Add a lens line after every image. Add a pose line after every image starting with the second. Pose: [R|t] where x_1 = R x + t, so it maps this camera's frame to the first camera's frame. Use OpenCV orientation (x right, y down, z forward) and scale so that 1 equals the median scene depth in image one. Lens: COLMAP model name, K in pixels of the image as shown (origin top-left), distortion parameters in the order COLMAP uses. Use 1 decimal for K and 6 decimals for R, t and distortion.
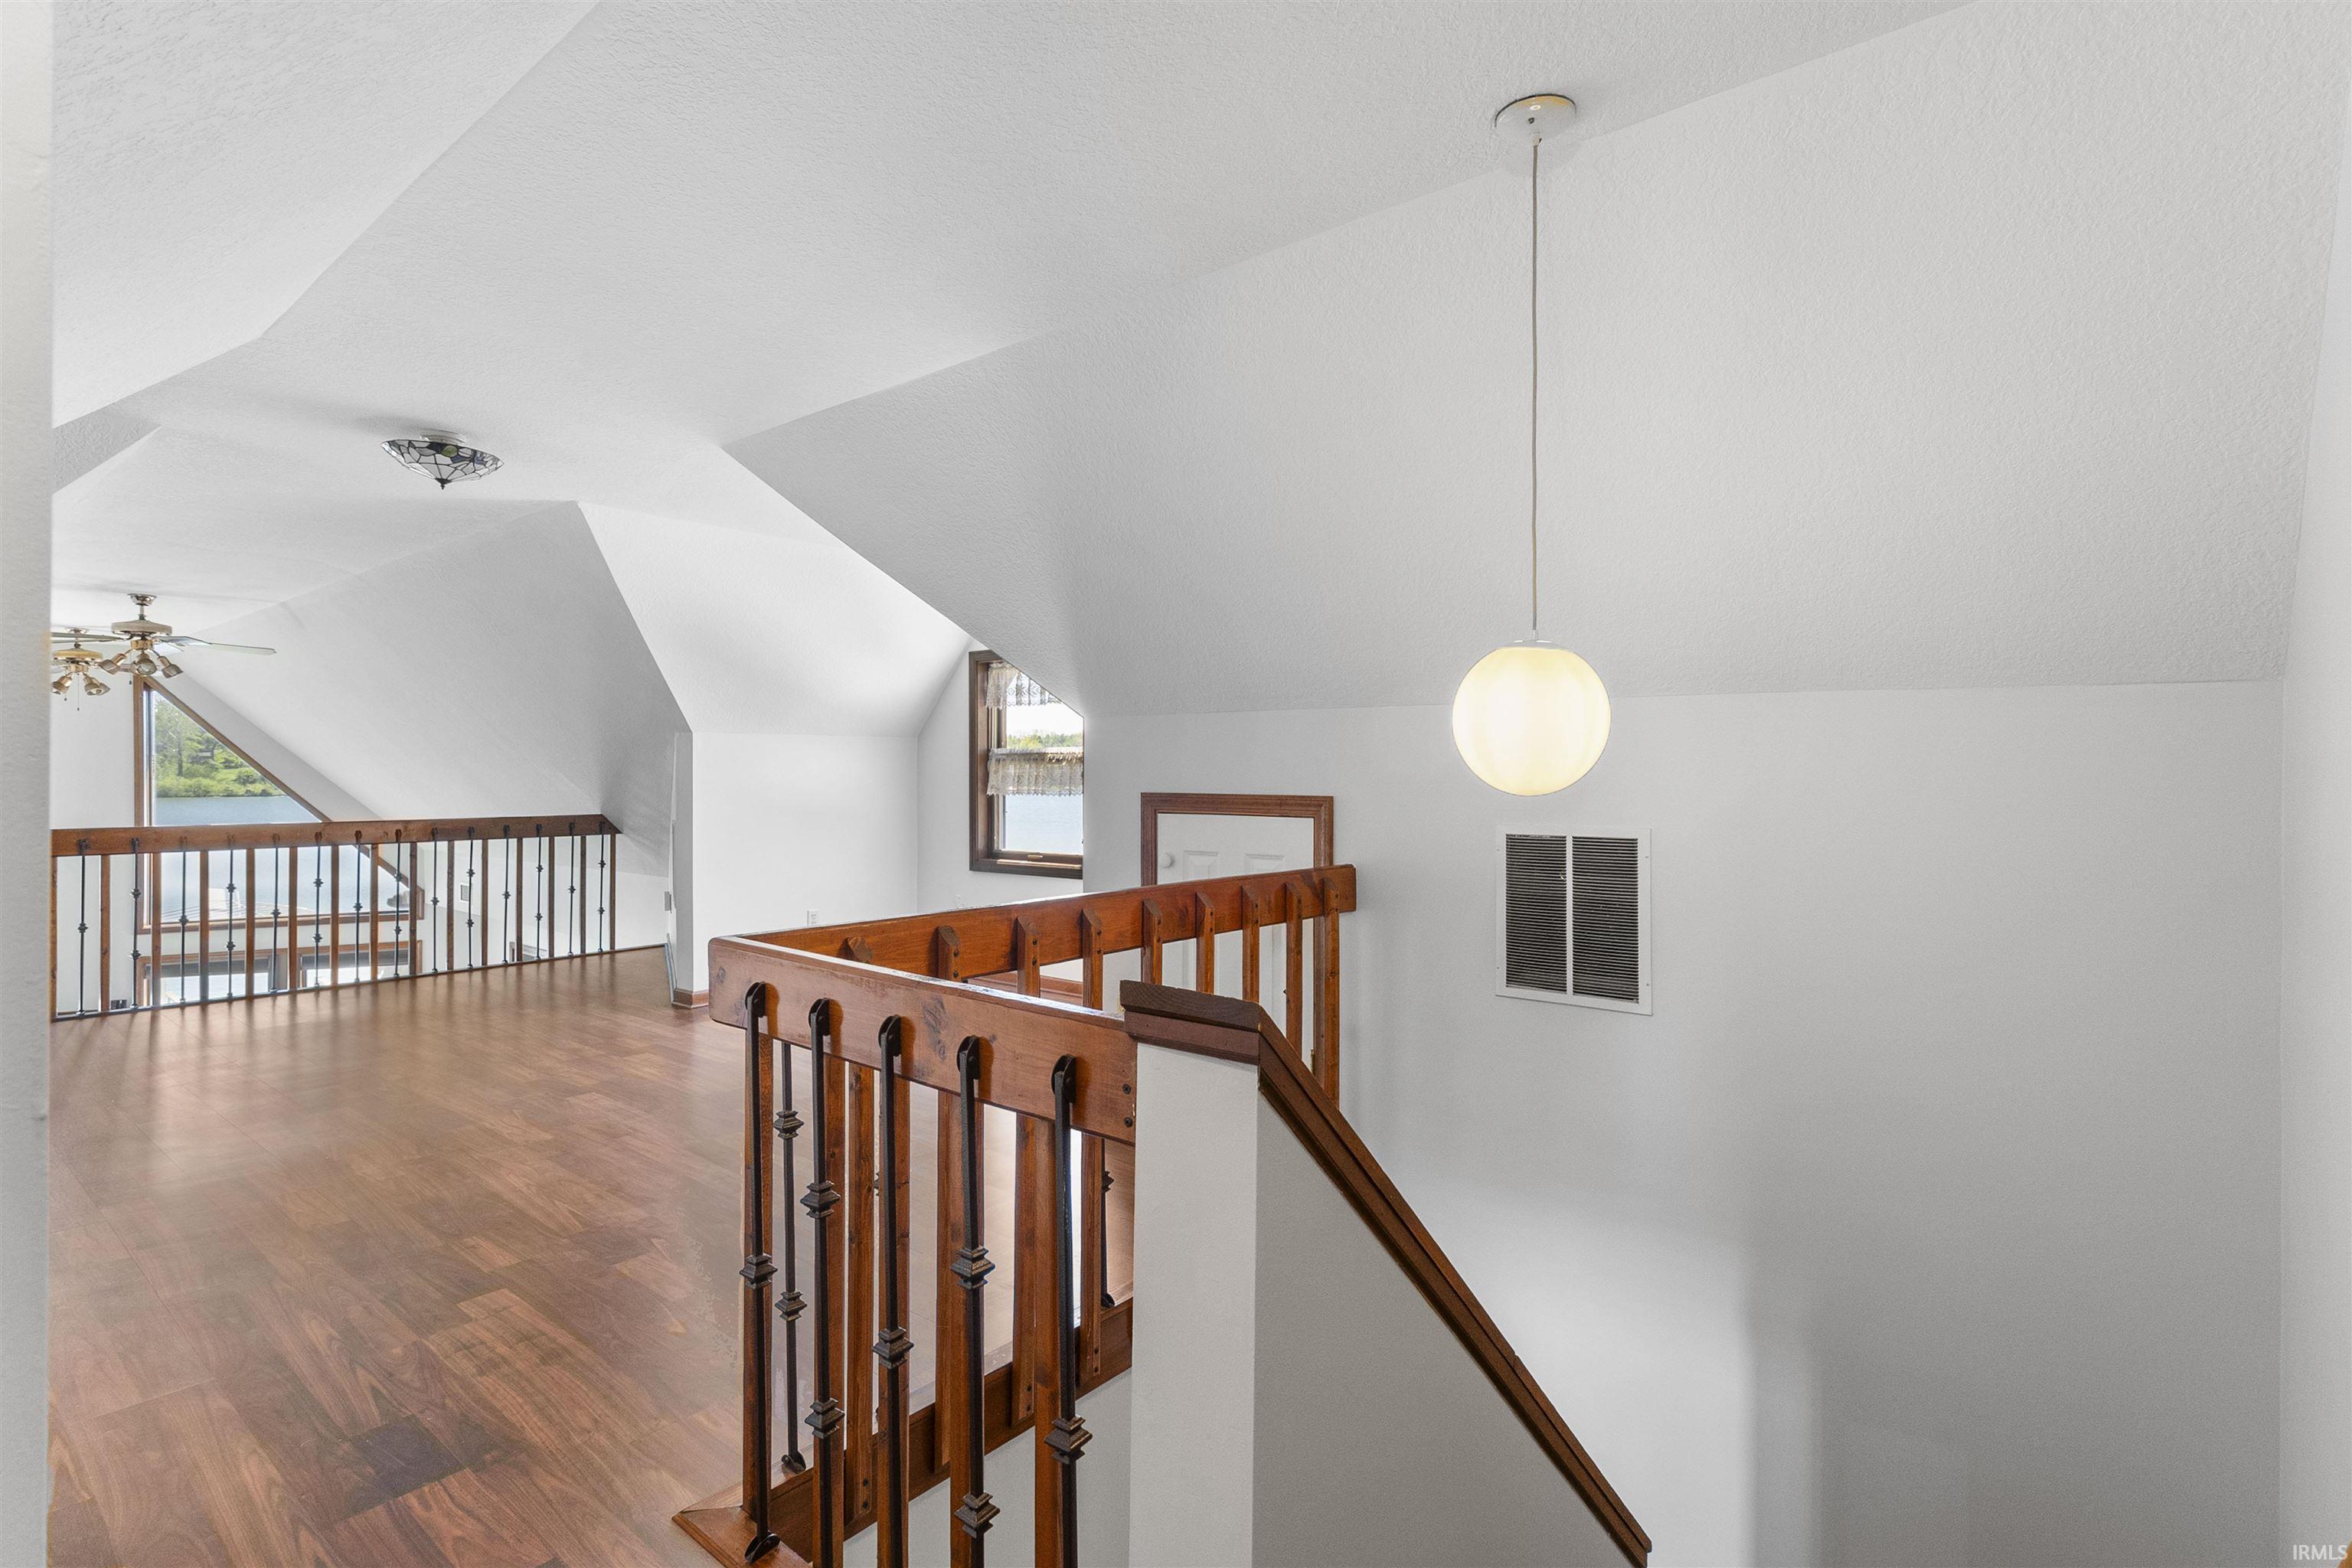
lens RADIAL K [[1125.0, 0, 1179.2], [0, 1125.0, 776.7], [0, 0, 1]] dist [0.003613, 0.001126]
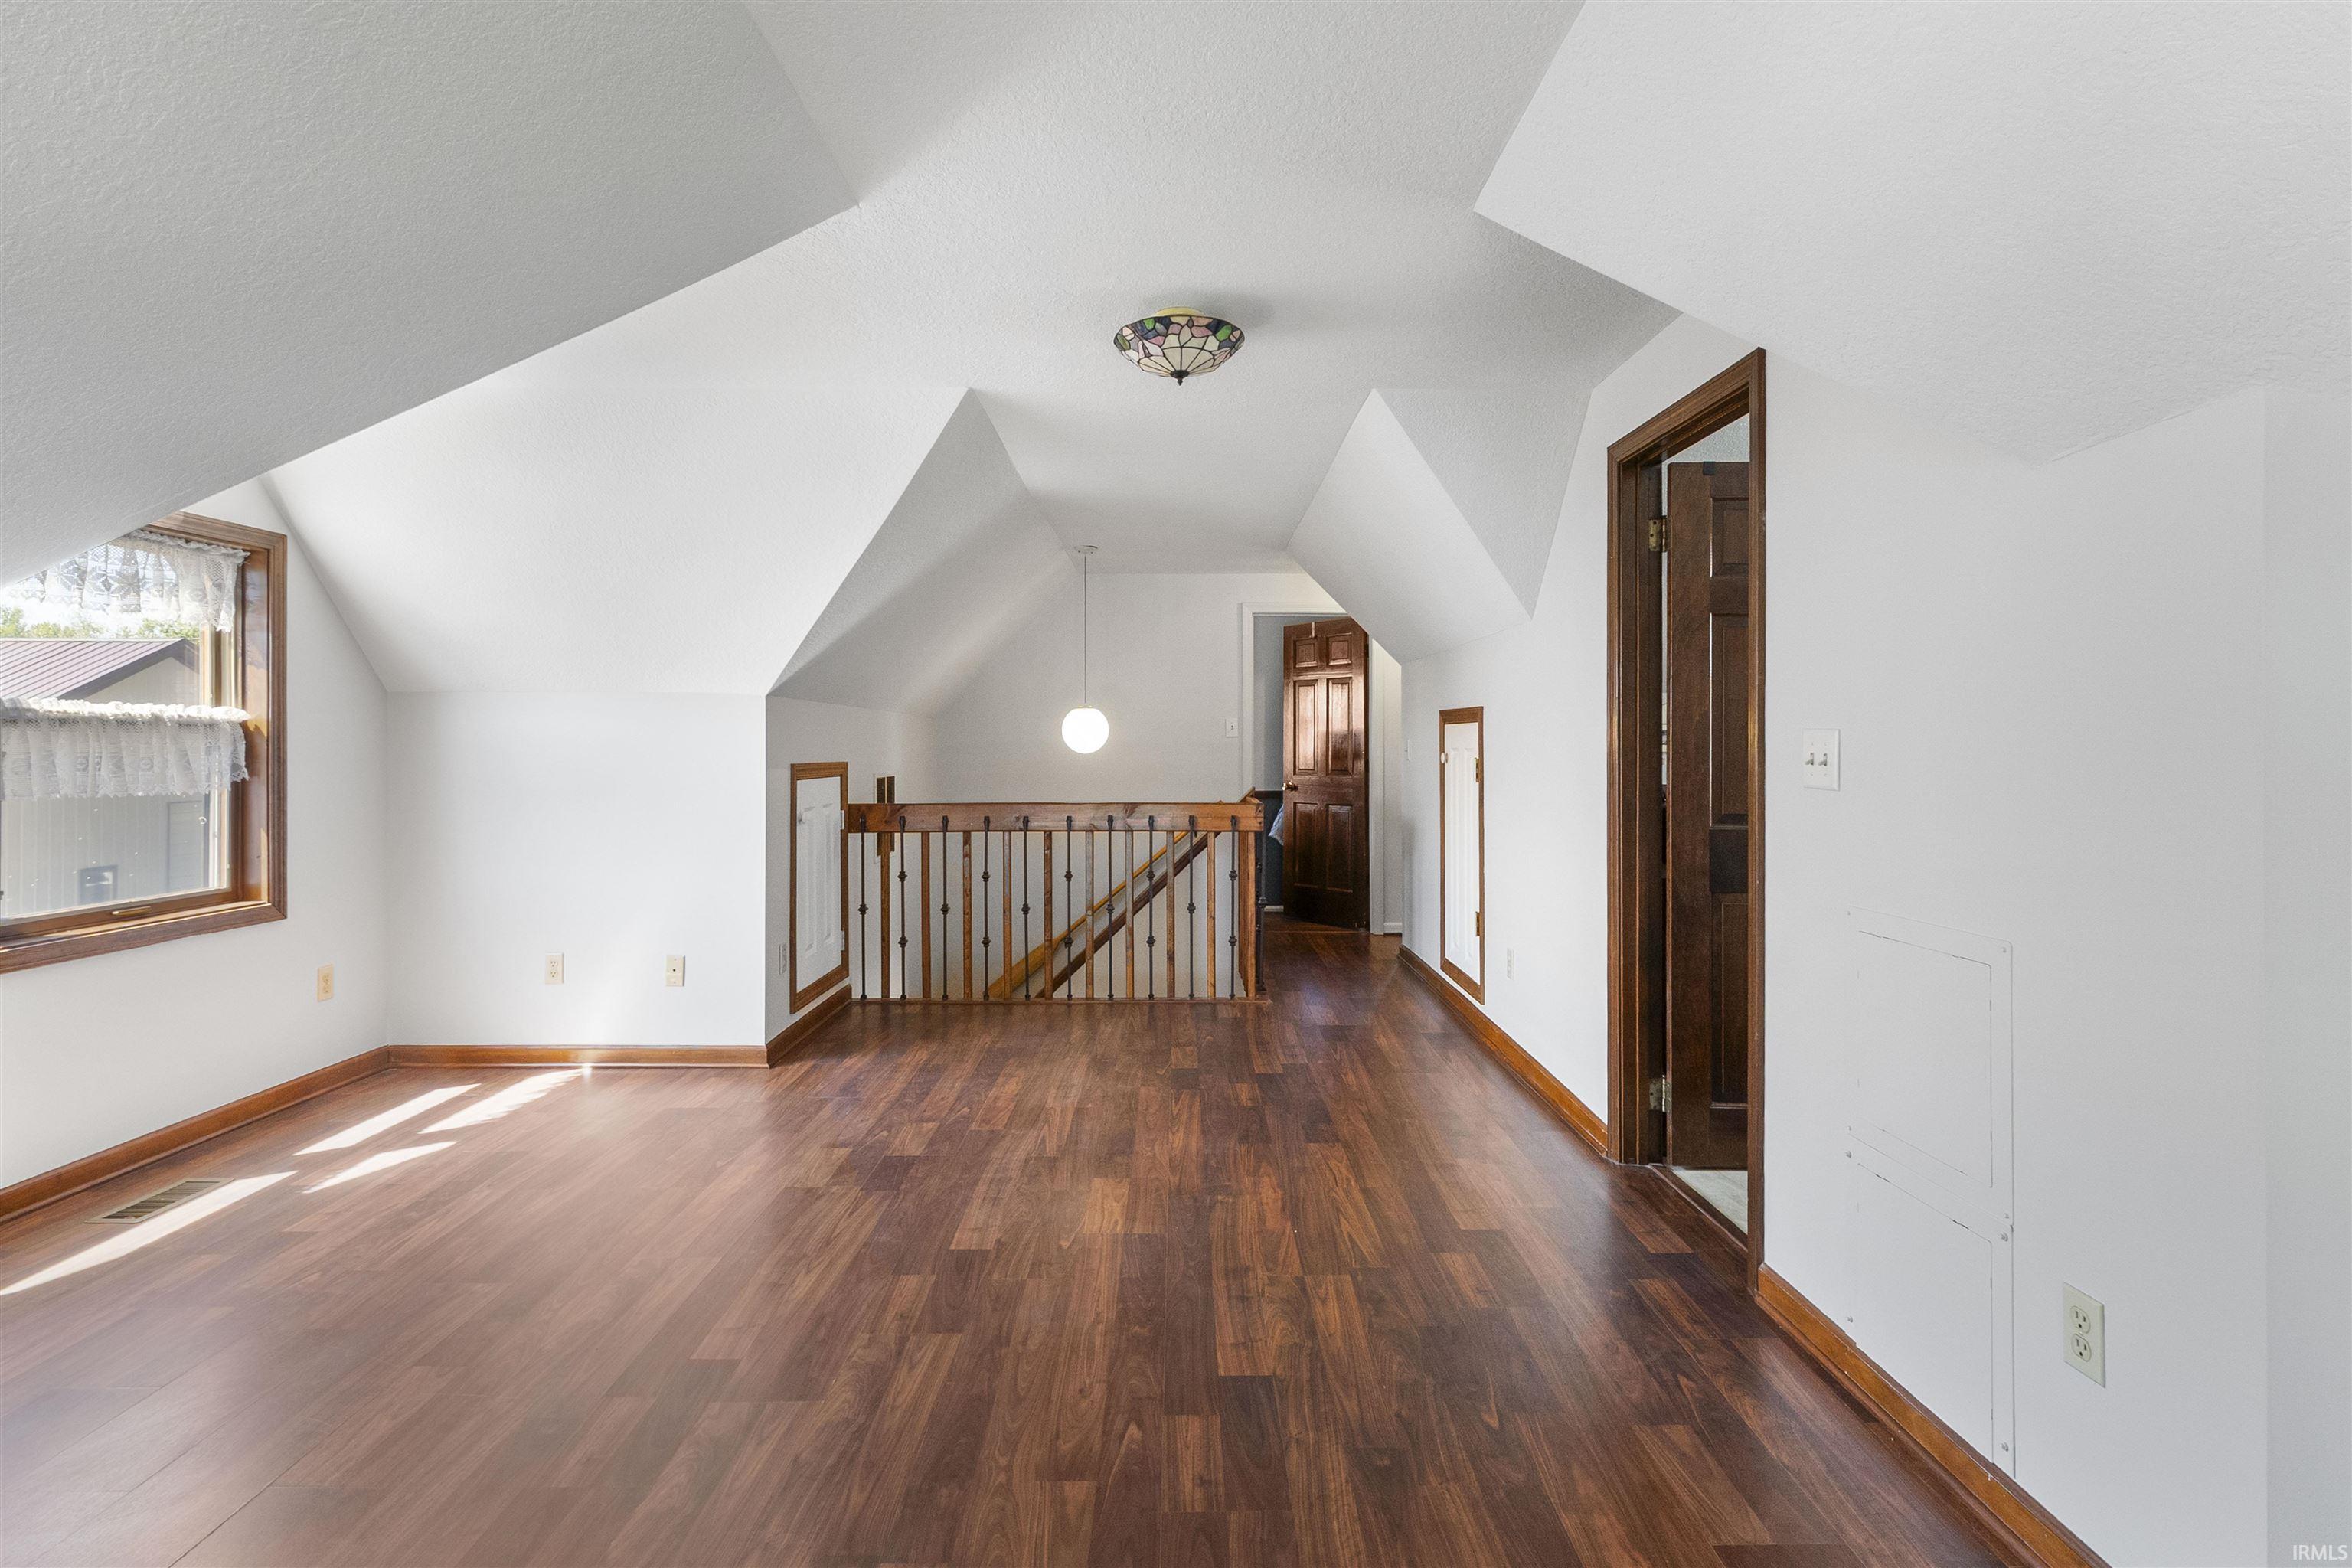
lens RADIAL K [[1125.0, 0, 1179.2], [0, 1125.0, 776.7], [0, 0, 1]] dist [0.003613, 0.001126]
pose [[-0.630827, -0.025131, 0.775517, -1.375965], [0.002876, 0.999393, 0.034725, -0.013345], [-0.775919, 0.024136, -0.630371, 1.632277]]
